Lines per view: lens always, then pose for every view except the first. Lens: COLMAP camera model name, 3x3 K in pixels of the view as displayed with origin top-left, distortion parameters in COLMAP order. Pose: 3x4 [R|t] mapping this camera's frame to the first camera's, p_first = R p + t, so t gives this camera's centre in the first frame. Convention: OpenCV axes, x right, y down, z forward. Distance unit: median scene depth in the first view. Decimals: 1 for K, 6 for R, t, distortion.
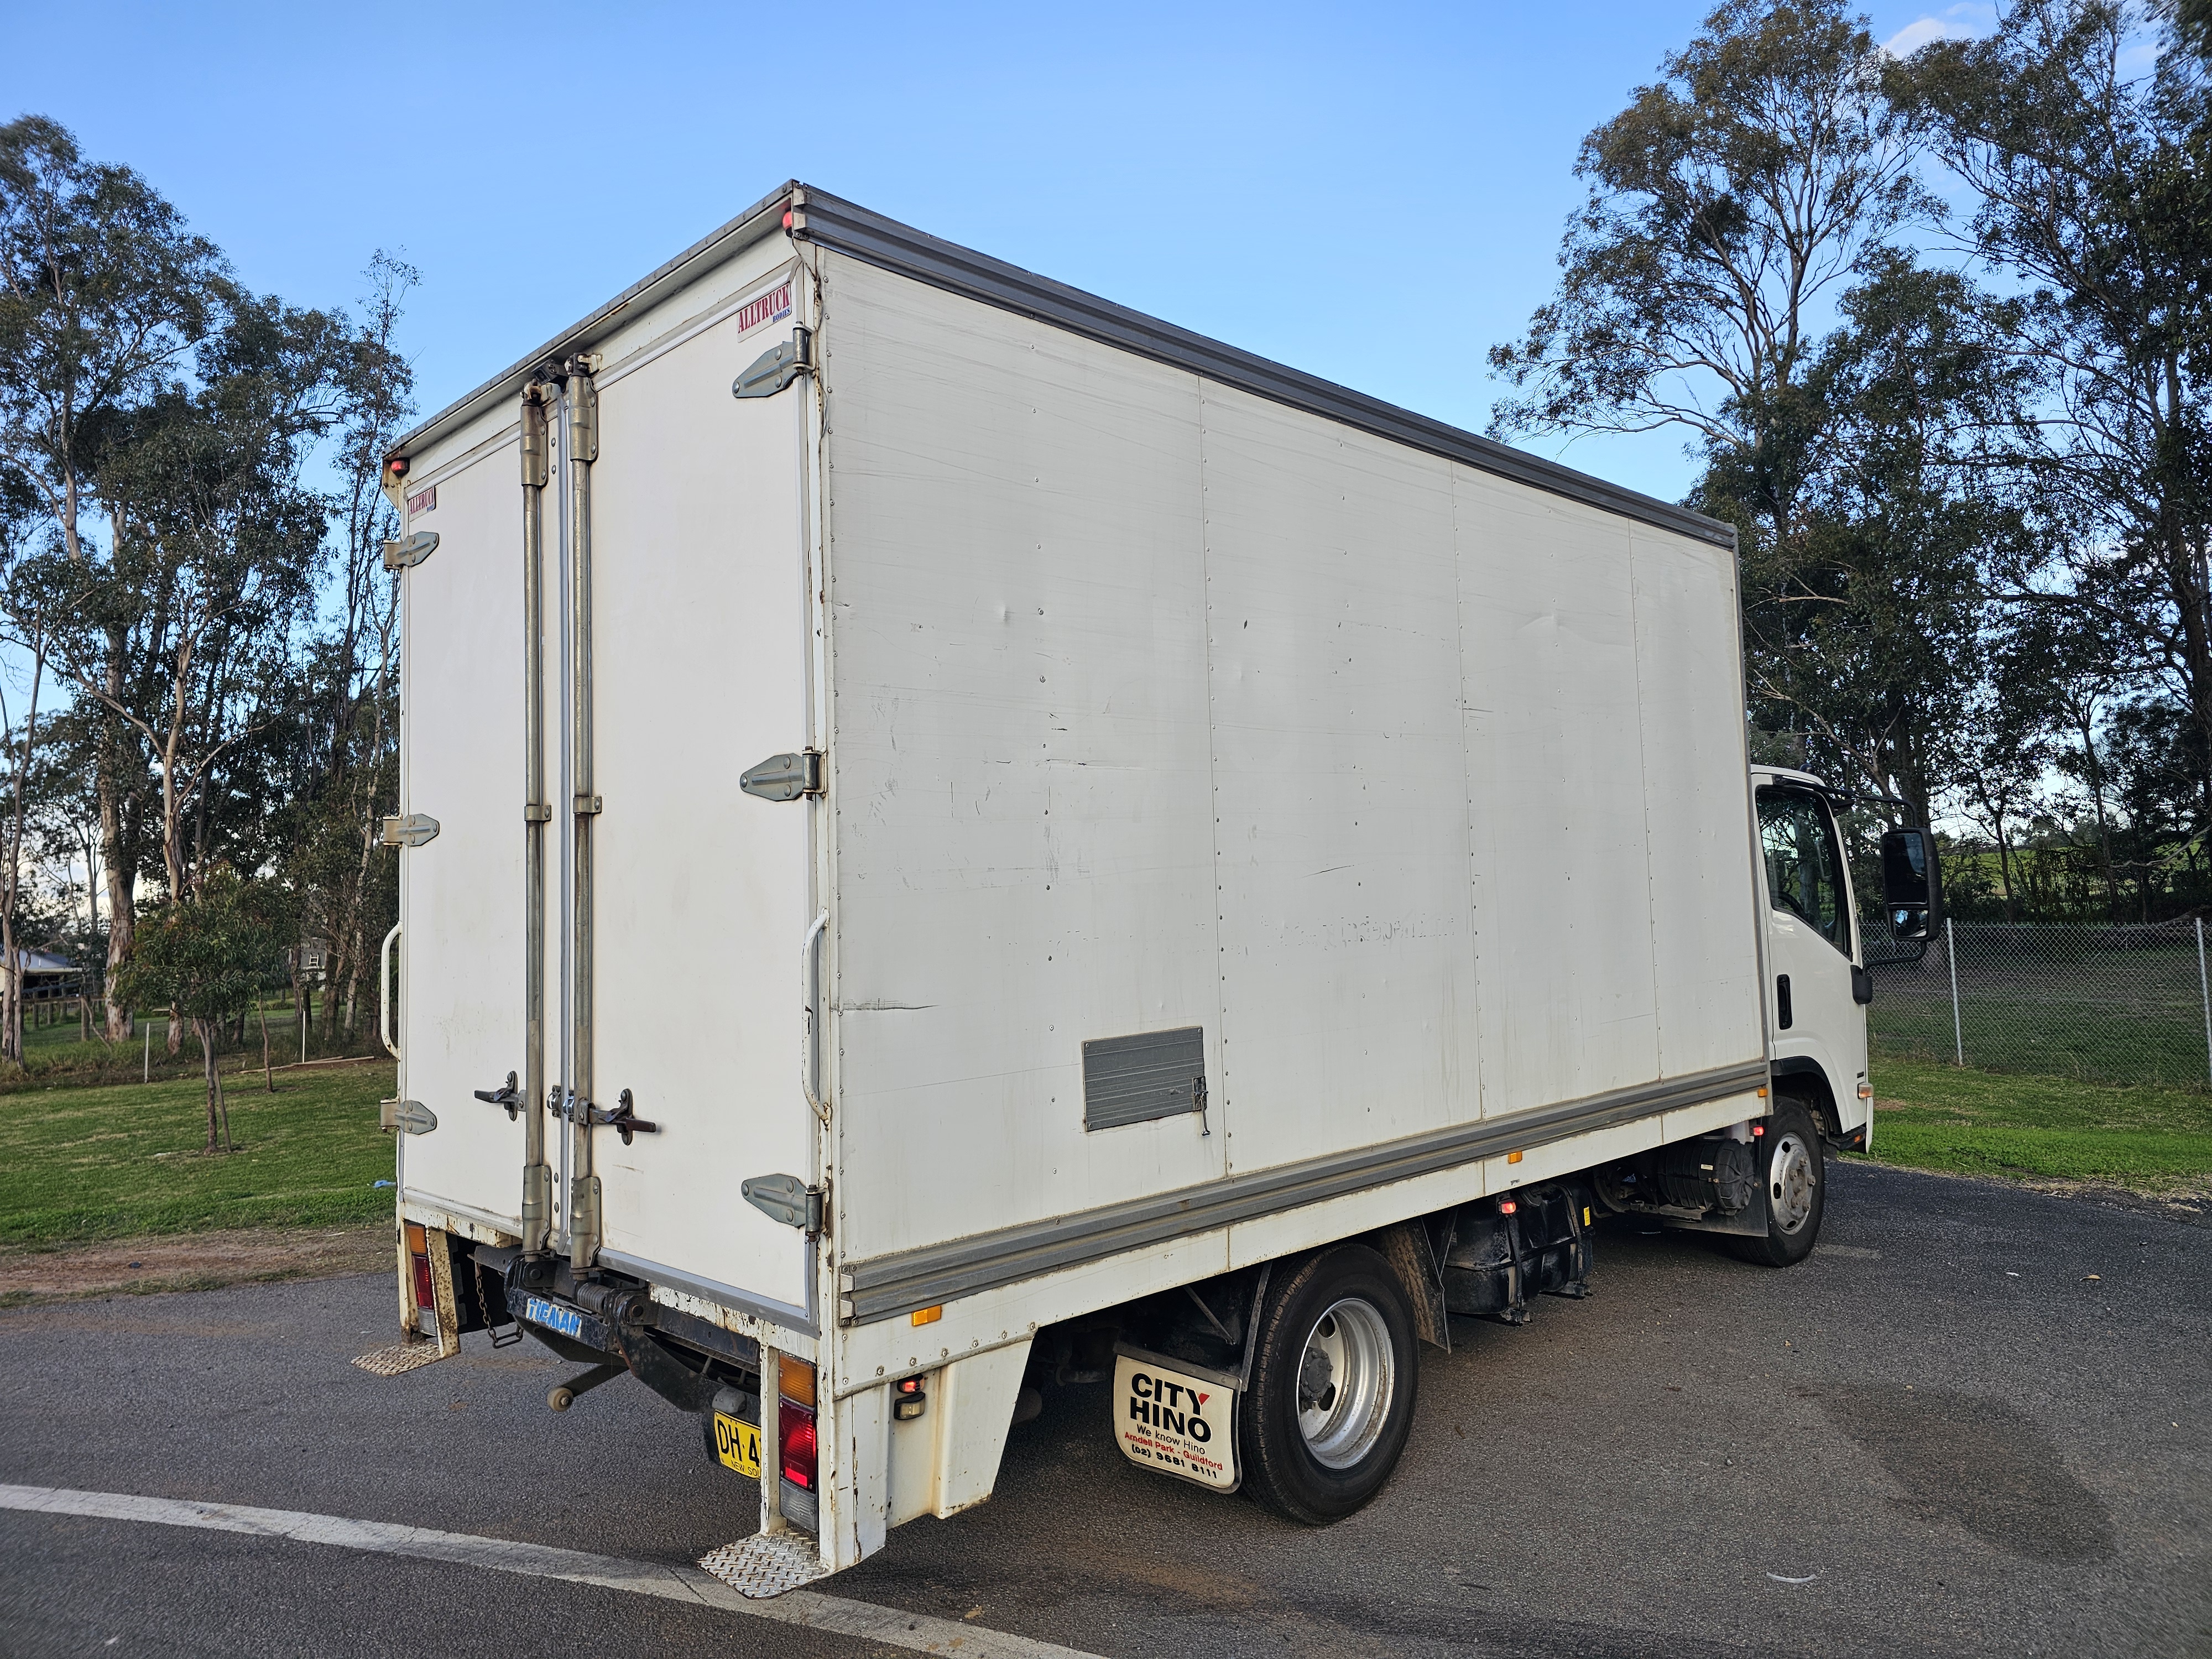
lens RADIAL K [[1464.4, 0, 1111.2], [0, 1464.4, 812.9], [0, 0, 1]] dist [0.009157, 0.005812]
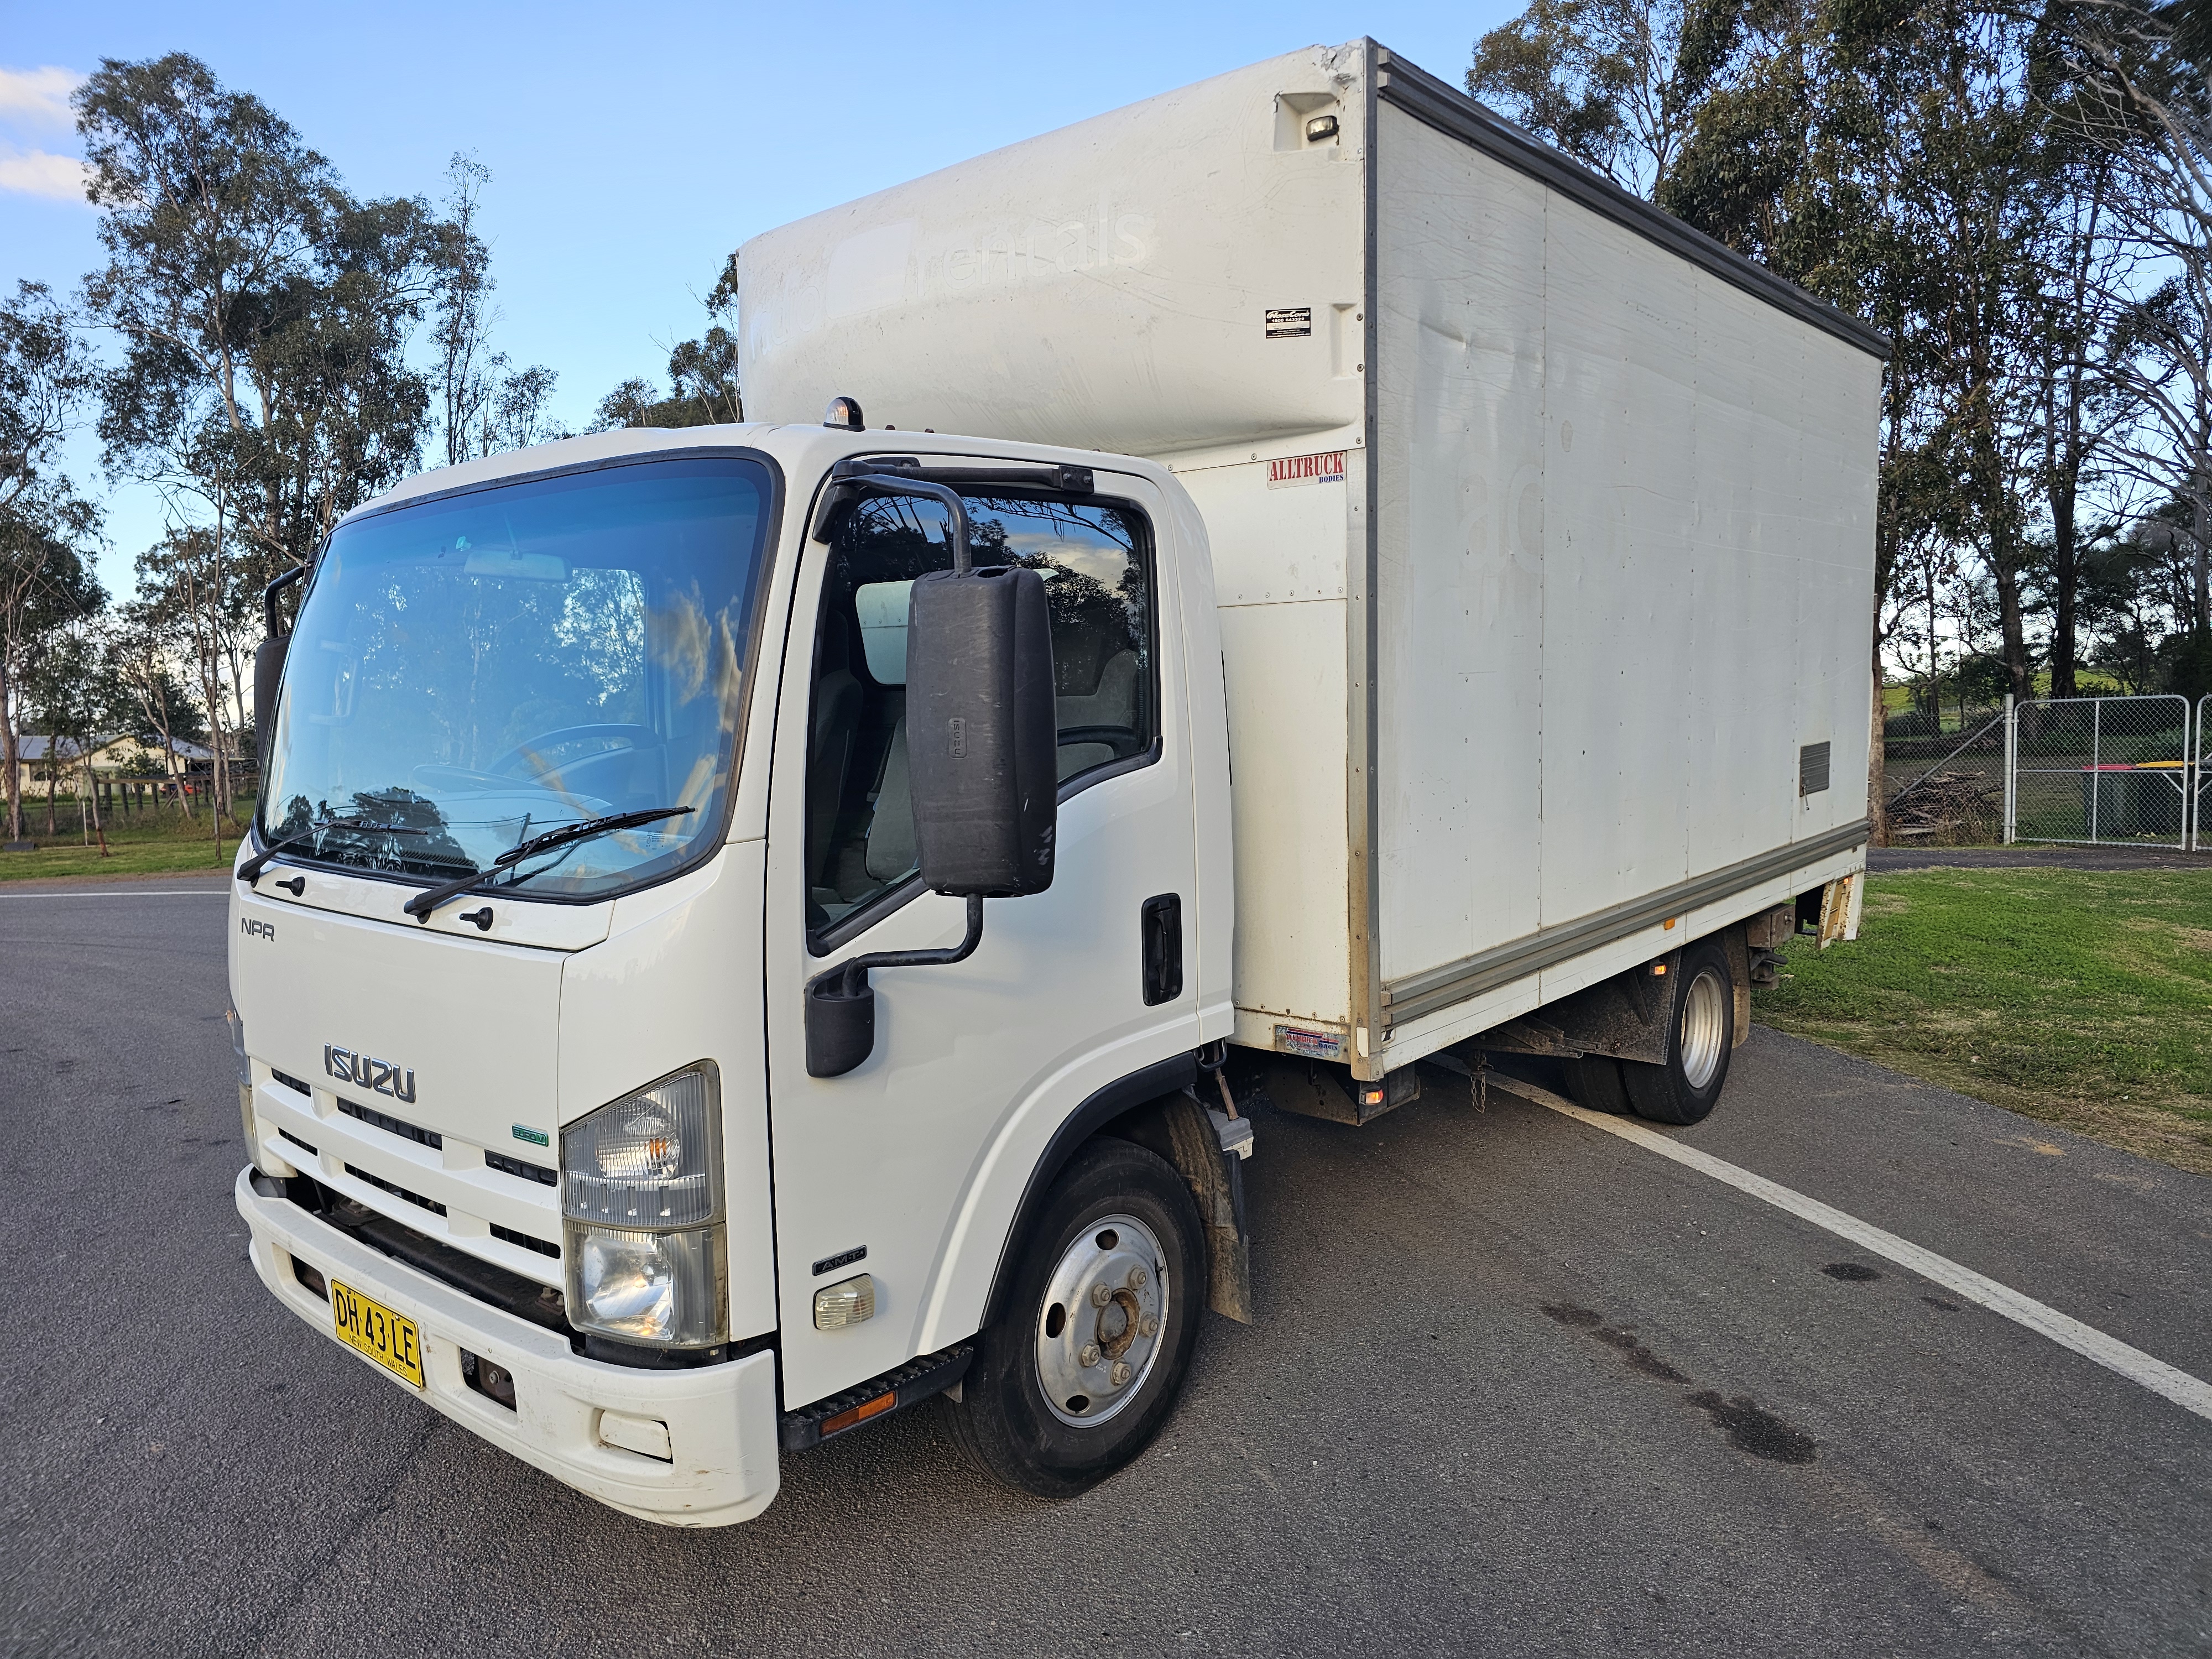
lens RADIAL K [[1478.4, 0, 1102.2], [0, 1478.4, 844.1], [0, 0, 1]] dist [0.055519, -0.040612]
pose [[0.997454, 0.019003, -0.068729, 0.122833], [-0.008667, 0.989001, 0.147658, -0.014428], [0.070779, -0.146686, 0.986648, -0.252802]]
